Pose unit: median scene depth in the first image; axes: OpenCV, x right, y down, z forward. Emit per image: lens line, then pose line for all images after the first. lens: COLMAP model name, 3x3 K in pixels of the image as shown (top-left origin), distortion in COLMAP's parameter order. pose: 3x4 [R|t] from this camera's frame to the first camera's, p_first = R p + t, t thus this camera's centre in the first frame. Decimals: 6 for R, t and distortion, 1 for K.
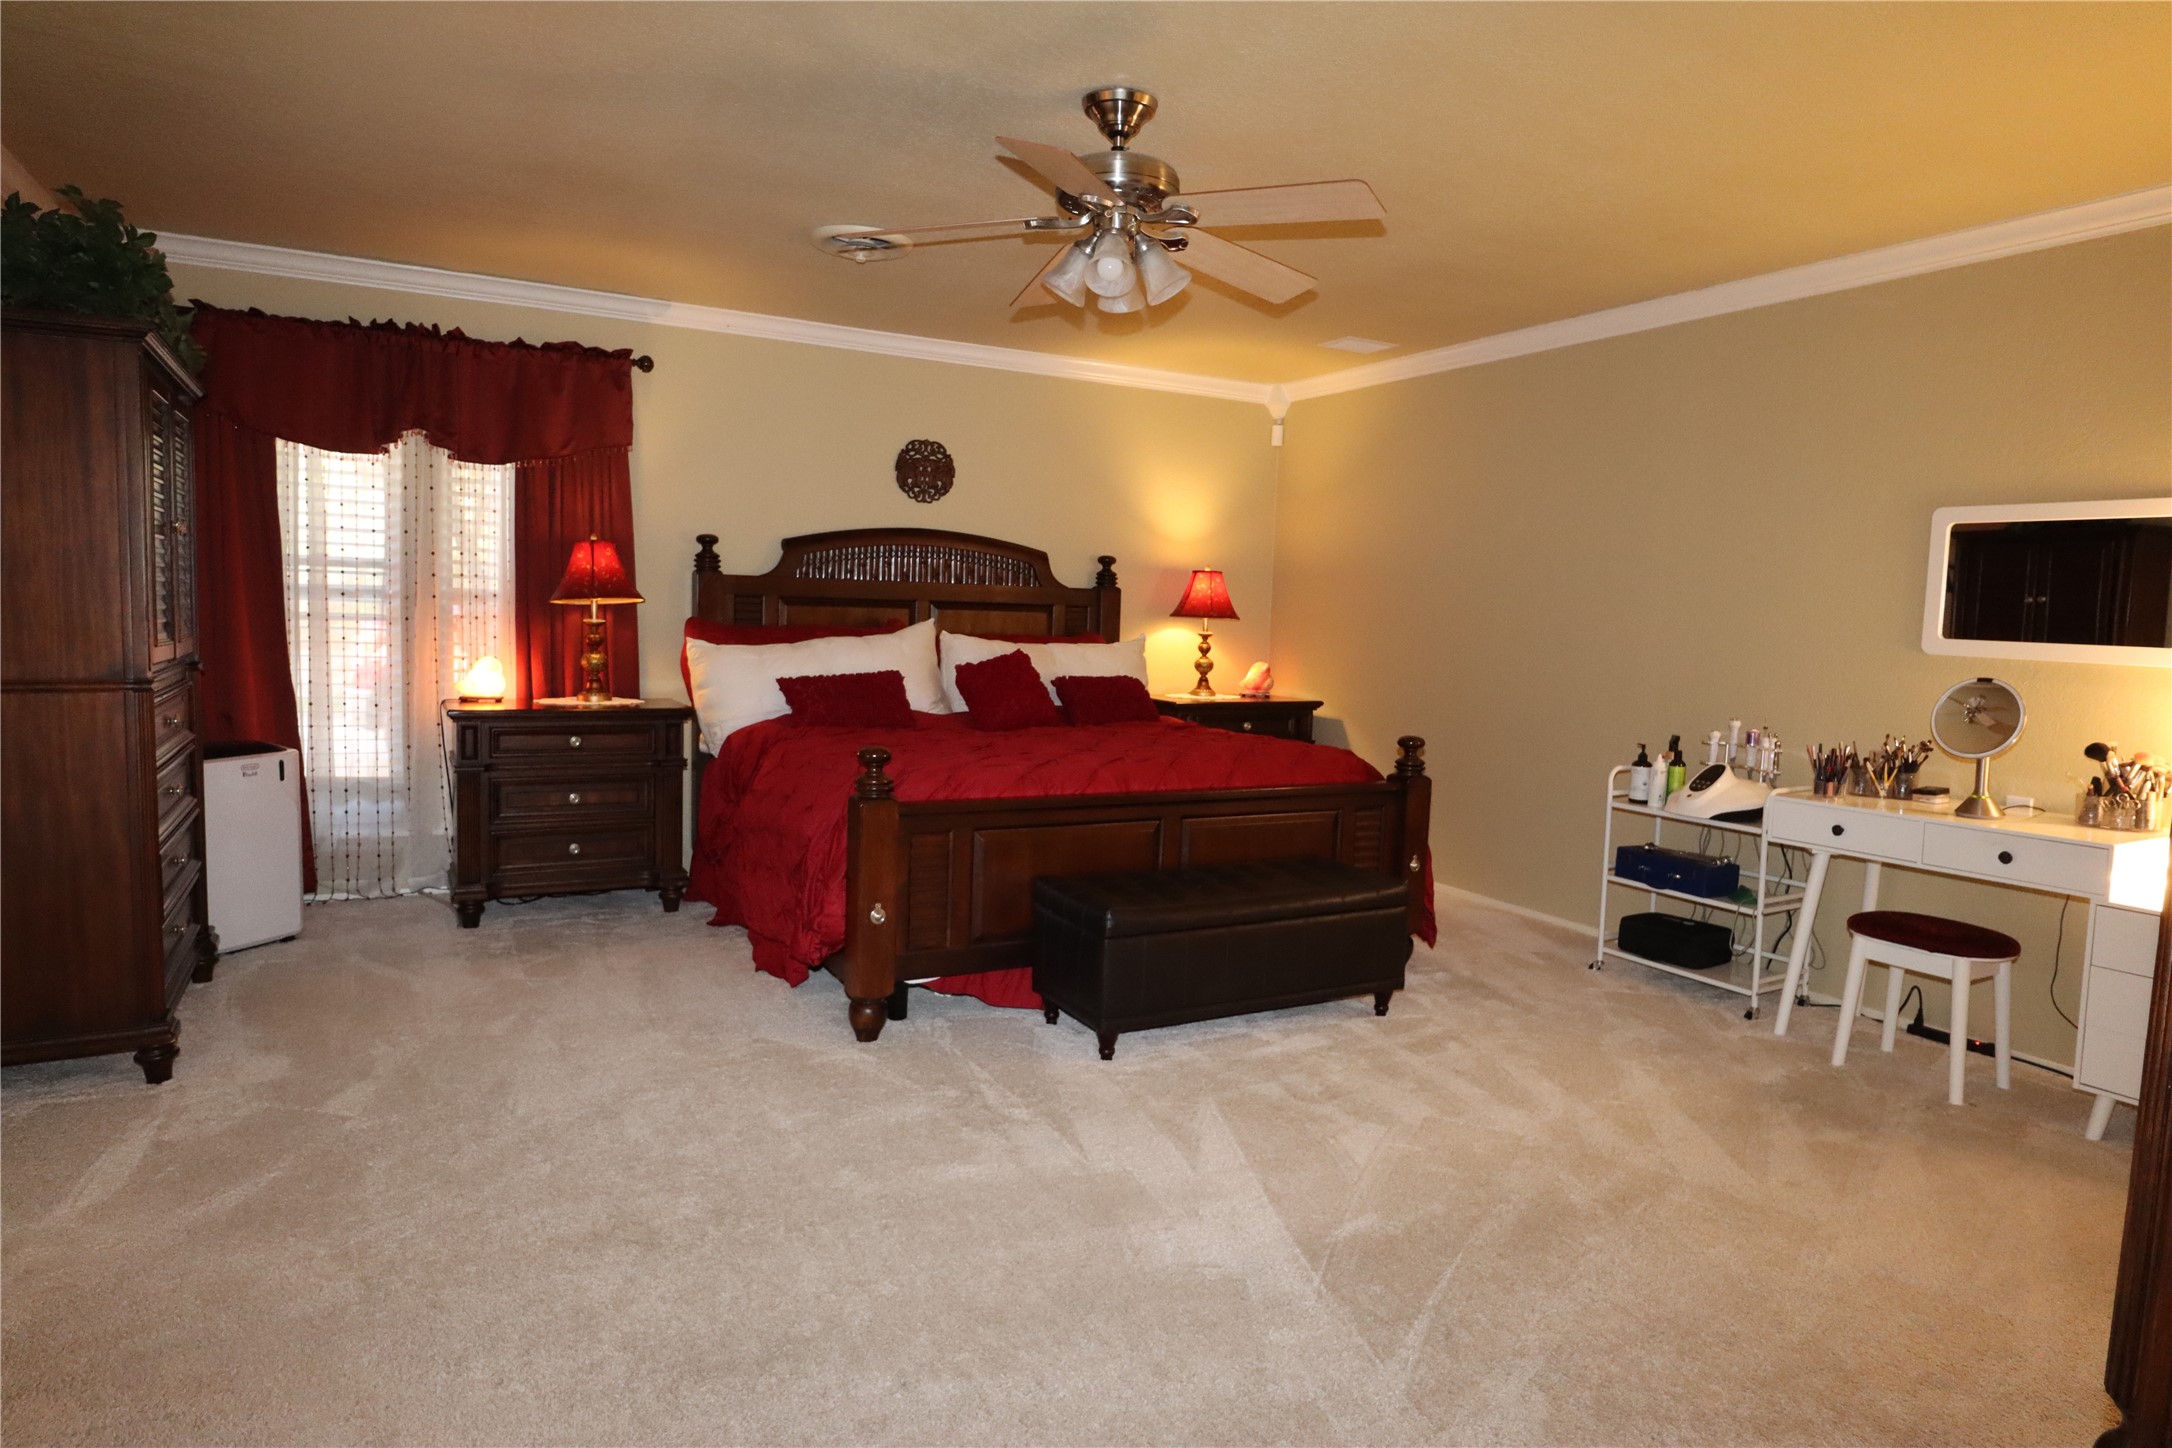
lens RADIAL K [[1230.9, 0, 1085.4], [0, 1230.9, 724.1], [0, 0, 1]] dist [-0.026326, 0.007140]
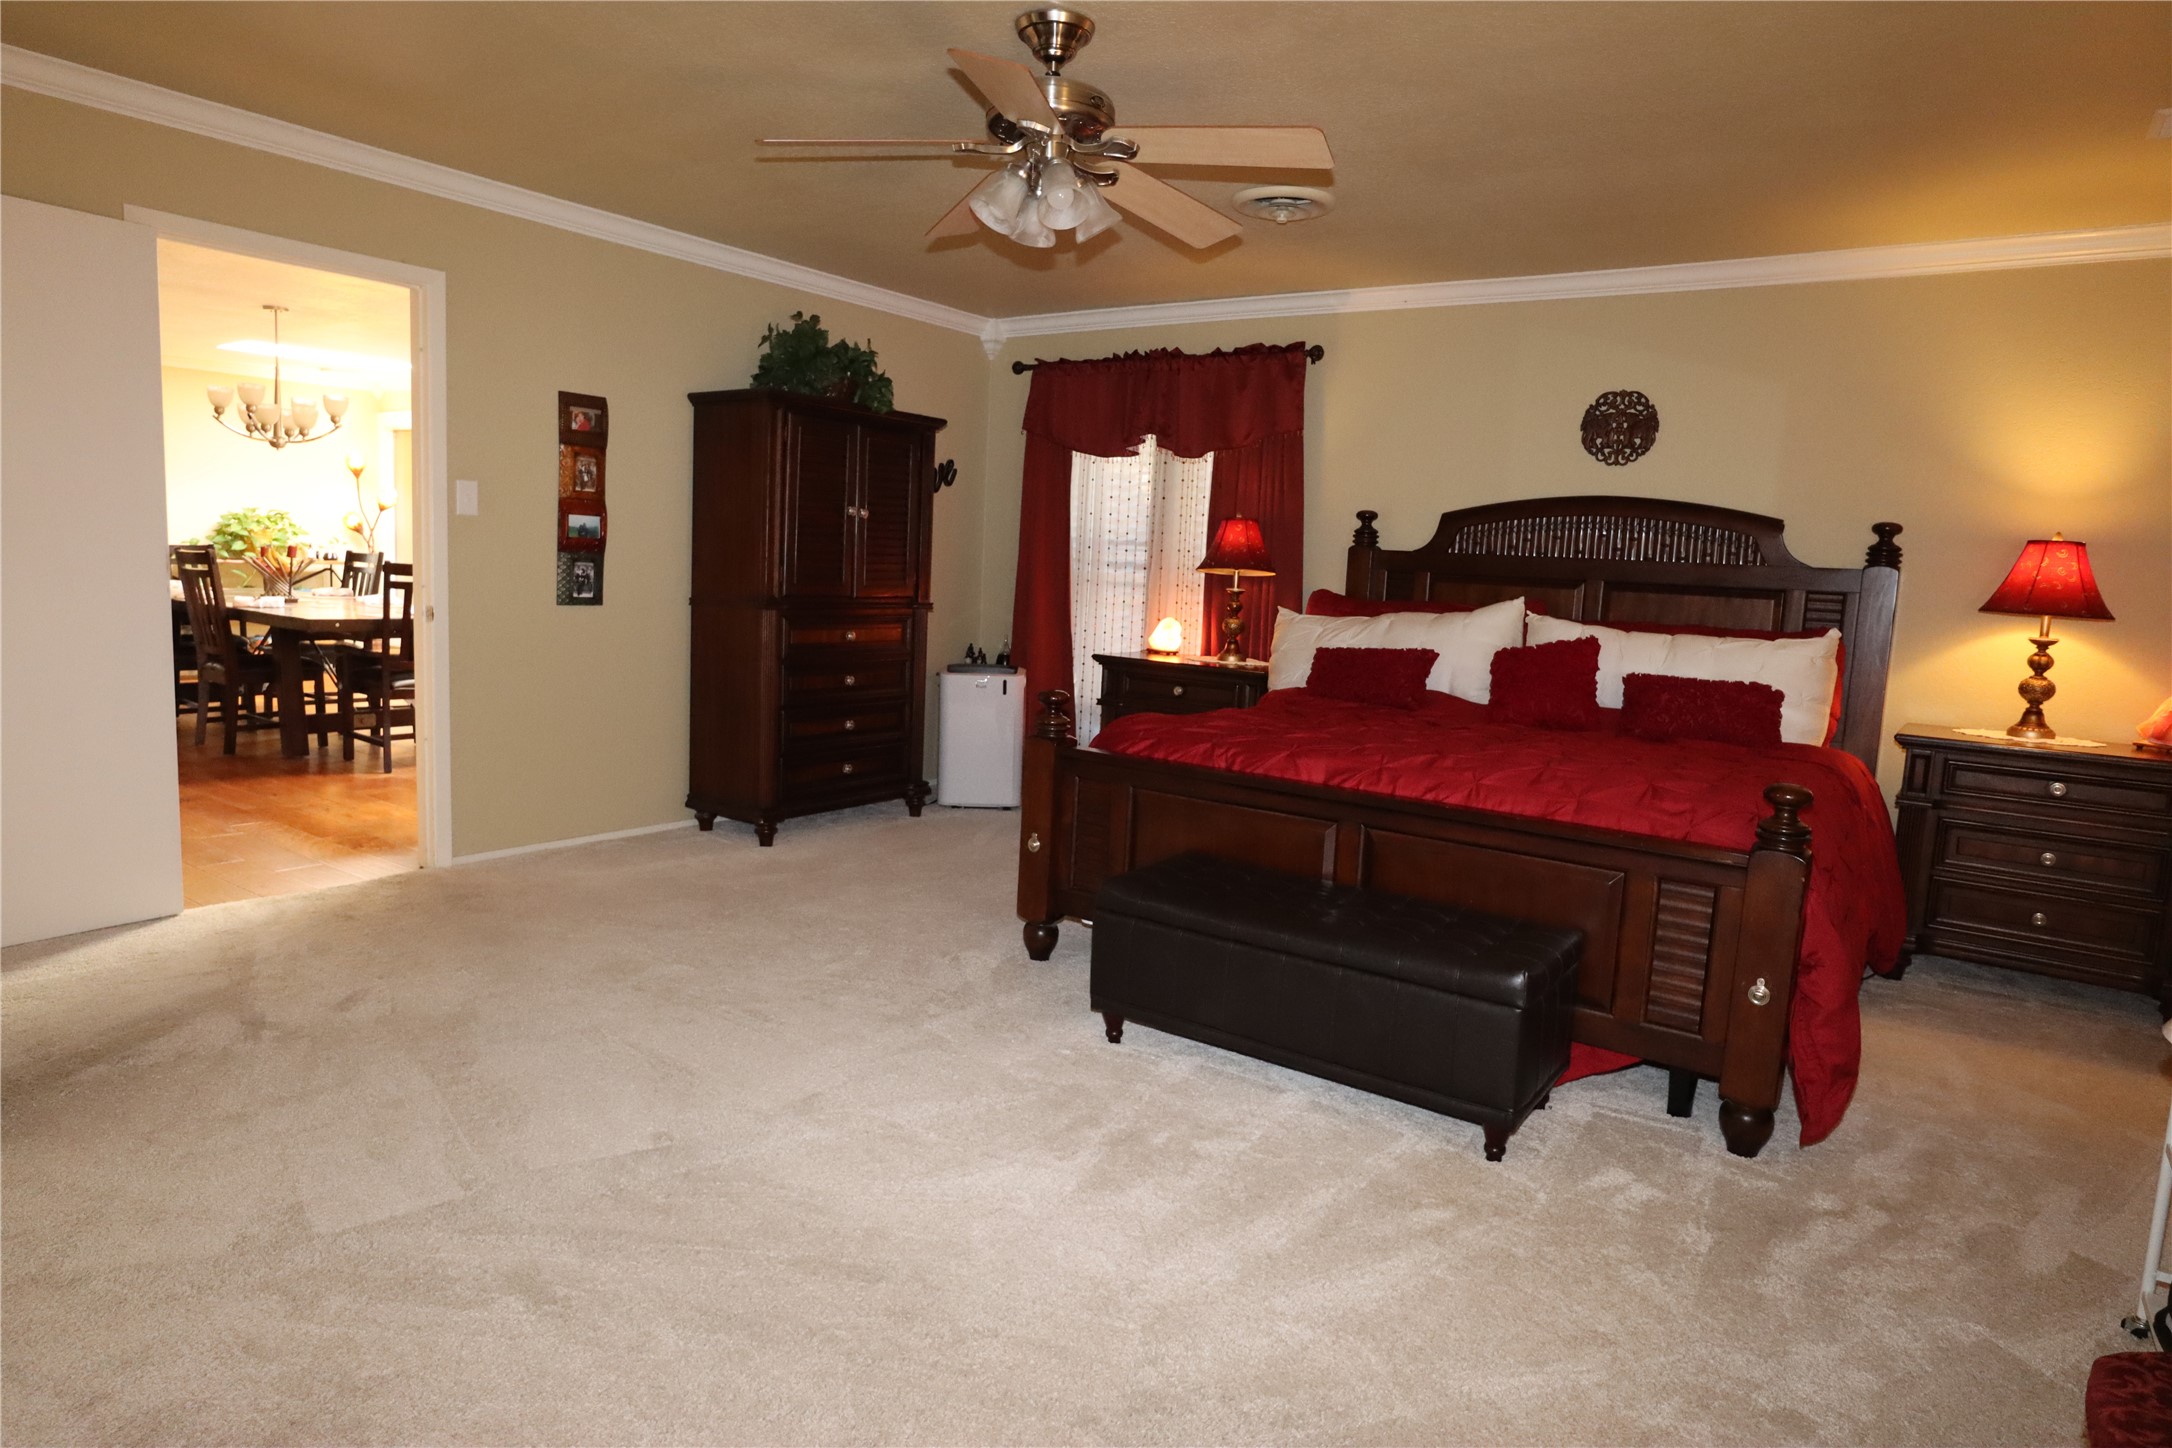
lens RADIAL K [[1230.9, 0, 1082.2], [0, 1230.9, 711.0], [0, 0, 1]] dist [-0.026326, 0.007140]
pose [[0.463379, 0.097408, -0.880790, 0.502161], [-0.118842, 0.991792, 0.047161, -0.009576], [0.878155, 0.082822, 0.471152, 0.327404]]
